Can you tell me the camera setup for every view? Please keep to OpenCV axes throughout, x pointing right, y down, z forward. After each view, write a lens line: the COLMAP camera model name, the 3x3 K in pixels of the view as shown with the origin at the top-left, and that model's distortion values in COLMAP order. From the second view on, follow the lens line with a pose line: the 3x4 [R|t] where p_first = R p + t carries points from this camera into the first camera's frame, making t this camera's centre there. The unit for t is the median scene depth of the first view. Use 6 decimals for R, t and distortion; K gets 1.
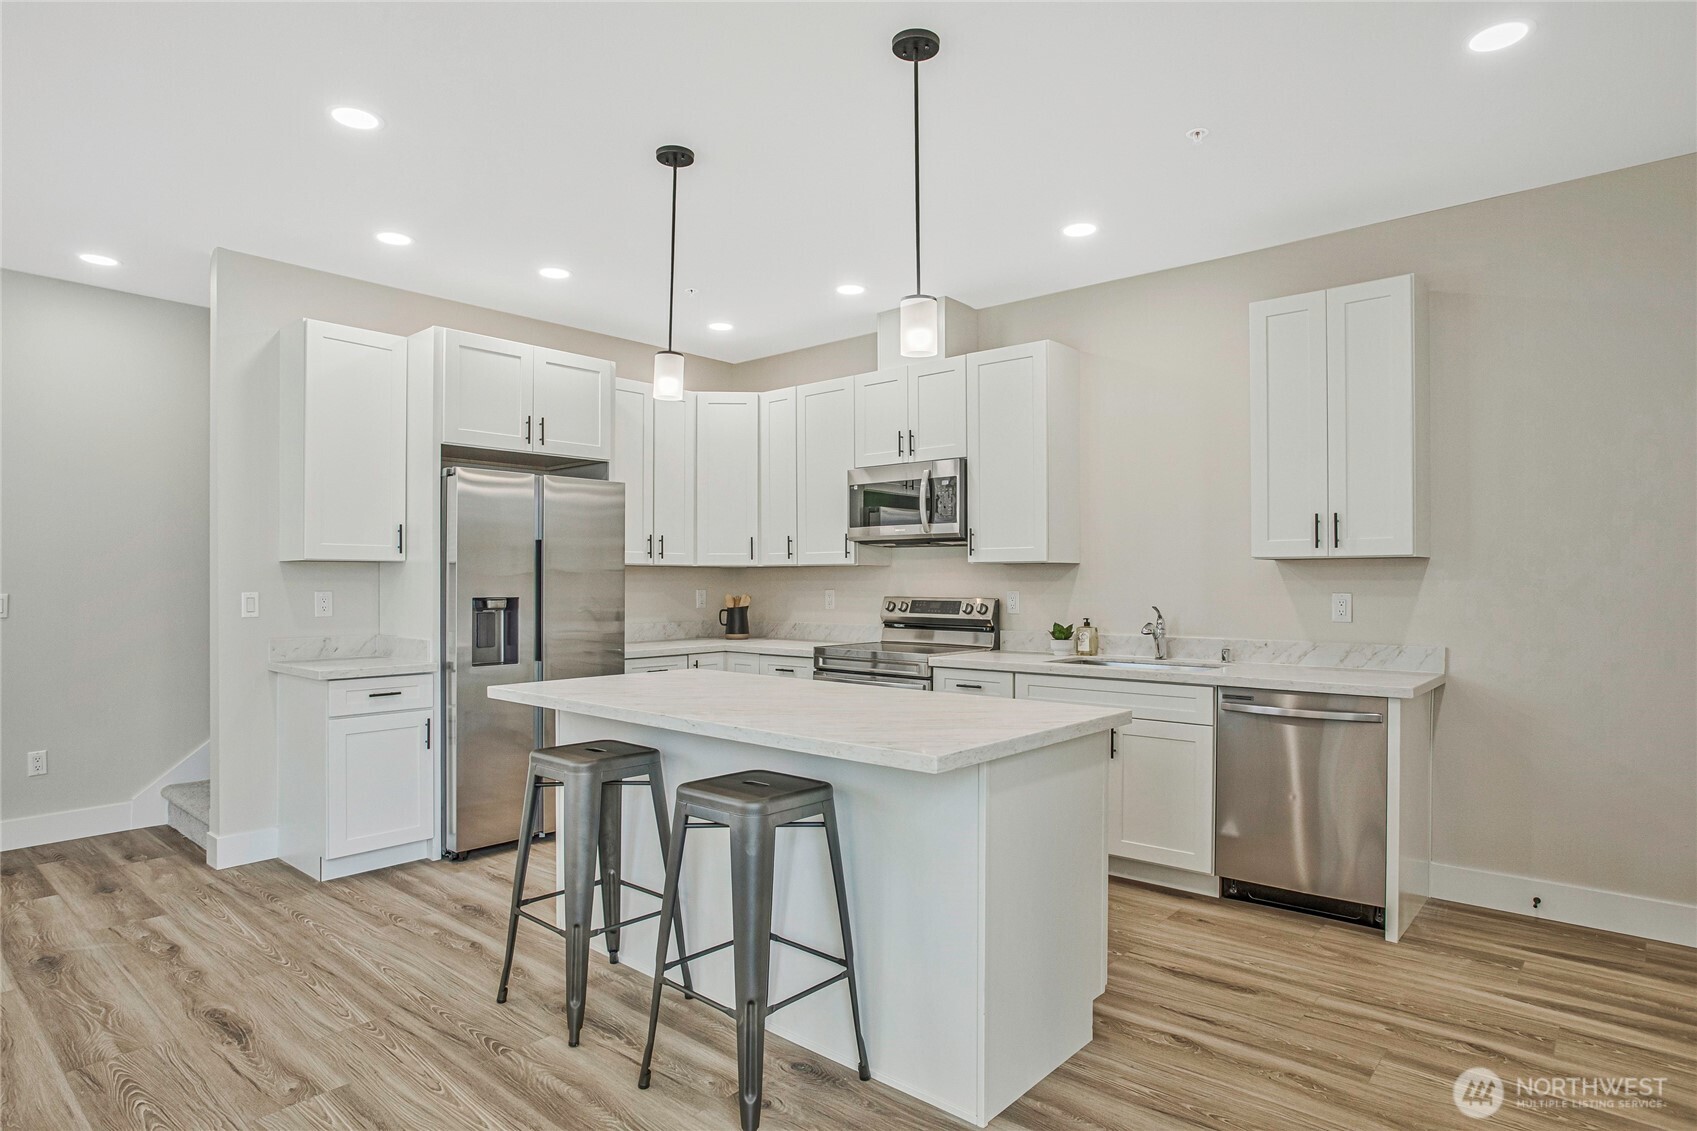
lens RADIAL K [[951.4, 0, 866.4], [0, 951.4, 576.3], [0, 0, 1]] dist [-0.020428, 0.004498]
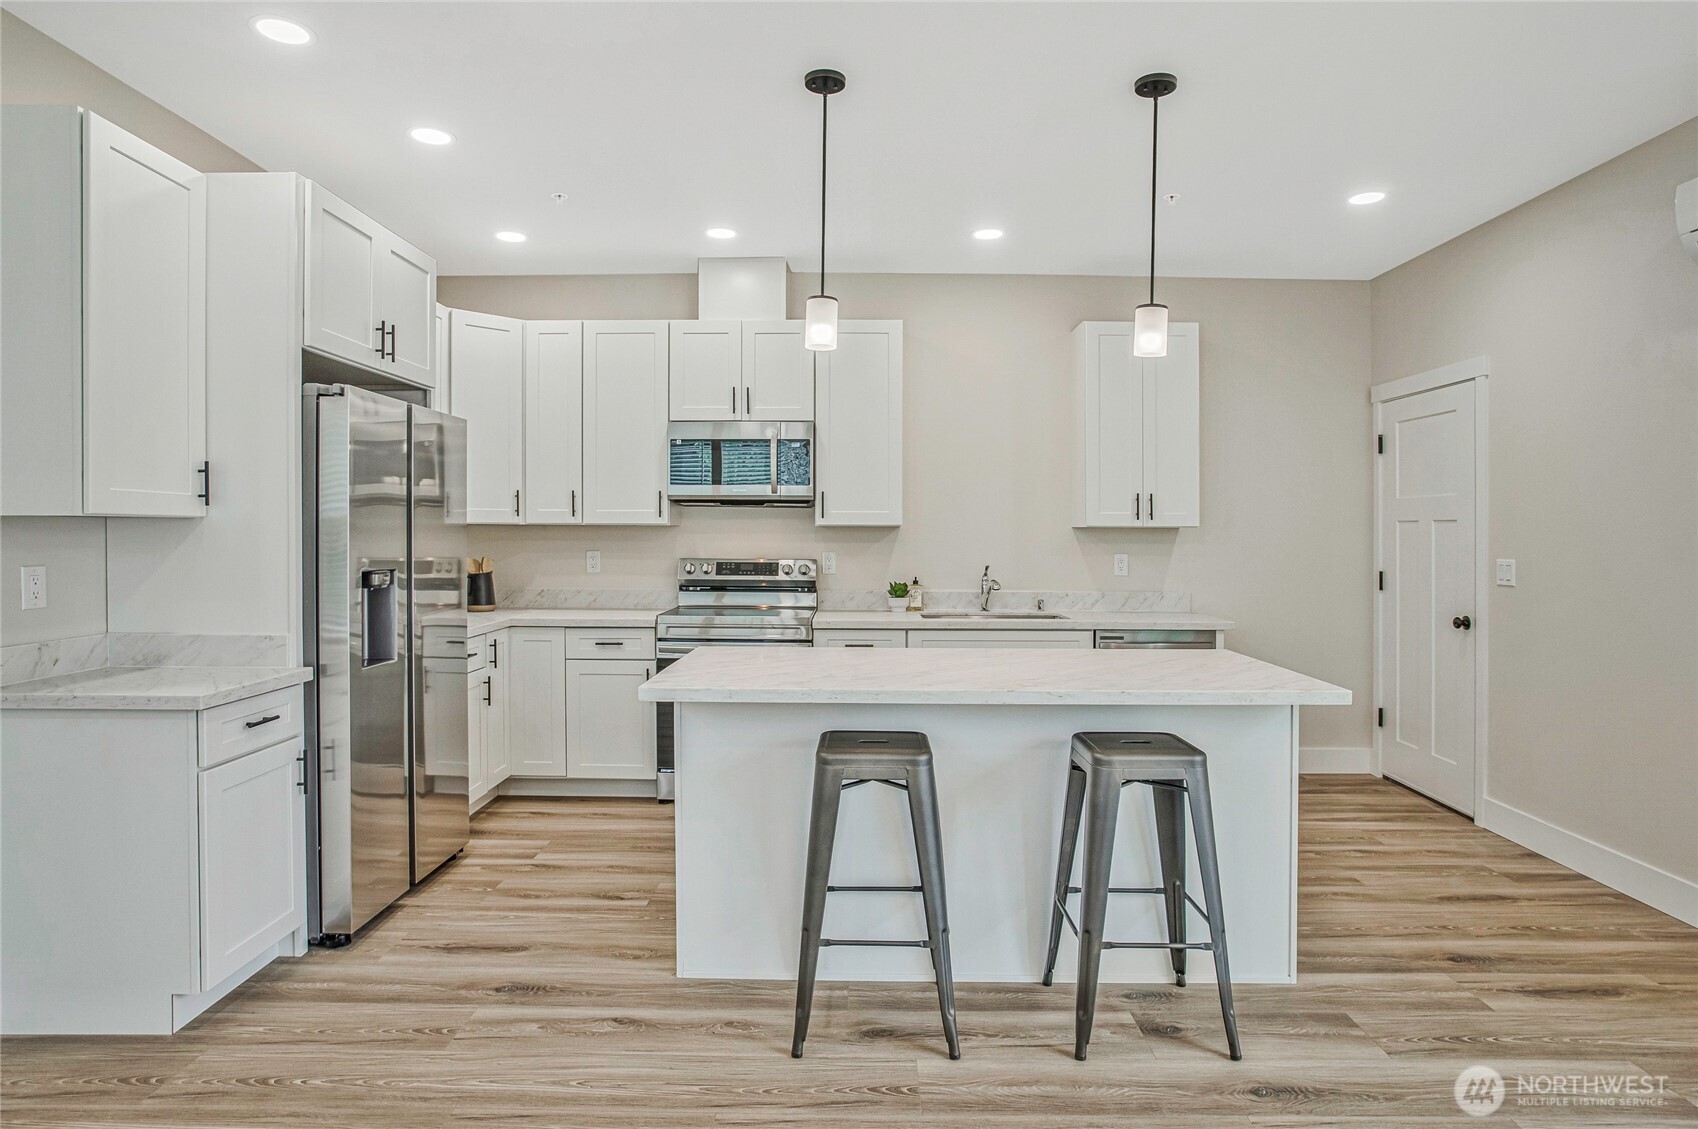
lens RADIAL K [[951.9, 0, 866.9], [0, 951.9, 550.4], [0, 0, 1]] dist [-0.020428, 0.004498]
pose [[0.756315, -0.007629, 0.654164, -0.529778], [-0.009269, 0.999707, 0.022375, -0.010995], [-0.654142, -0.022986, 0.756022, 0.199020]]
